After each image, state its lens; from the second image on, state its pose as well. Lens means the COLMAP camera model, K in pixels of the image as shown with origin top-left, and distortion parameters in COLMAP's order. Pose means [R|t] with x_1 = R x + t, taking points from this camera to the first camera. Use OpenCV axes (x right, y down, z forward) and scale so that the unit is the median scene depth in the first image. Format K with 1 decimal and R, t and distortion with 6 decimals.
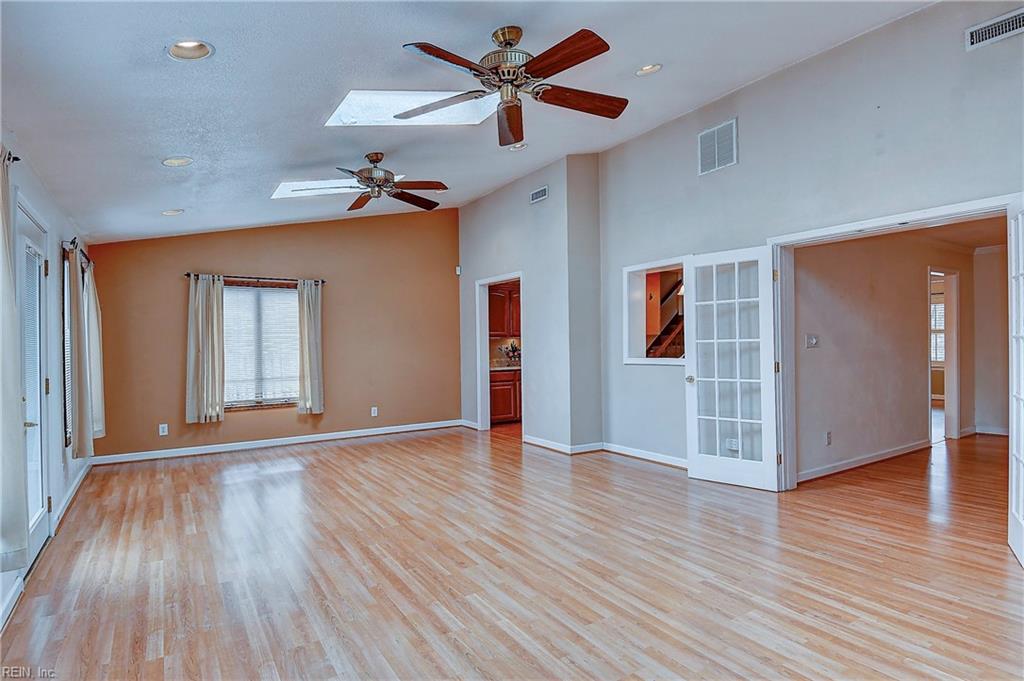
lens RADIAL K [[533.2, 0, 509.6], [0, 533.2, 345.3], [0, 0, 1]] dist [0.057460, -0.059462]
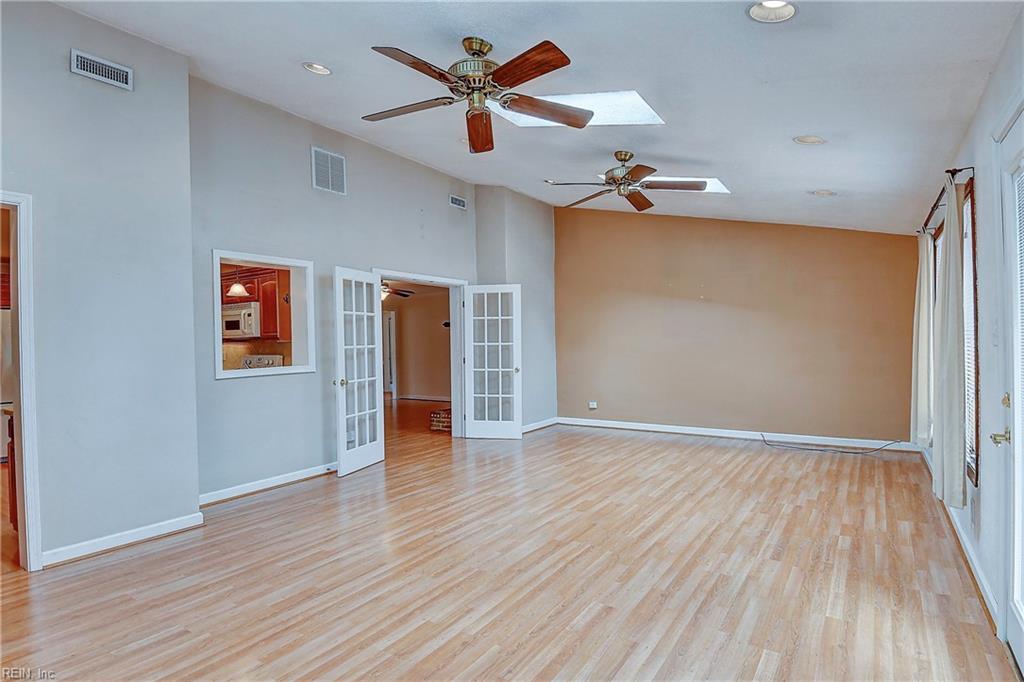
lens RADIAL K [[533.2, 0, 509.6], [0, 533.2, 345.8], [0, 0, 1]] dist [0.057460, -0.059462]
pose [[-0.398356, 0.014984, 0.917108, -1.056471], [0.028631, 0.999582, -0.003895, 0.005618], [-0.916784, 0.024707, -0.398619, 1.540390]]
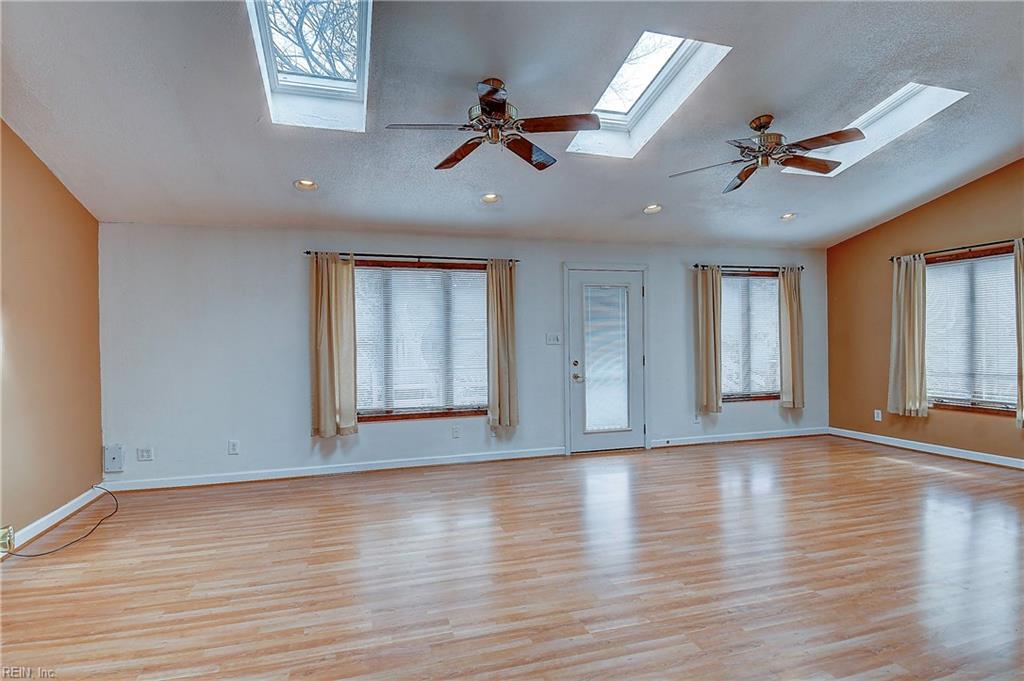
lens RADIAL K [[533.2, 0, 509.6], [0, 533.2, 345.3], [0, 0, 1]] dist [0.057460, -0.059462]
pose [[-0.271717, 0.023912, -0.962080, 0.905392], [0.014222, 0.999682, 0.020830, -0.012060], [0.962272, -0.008023, -0.271970, 1.055860]]
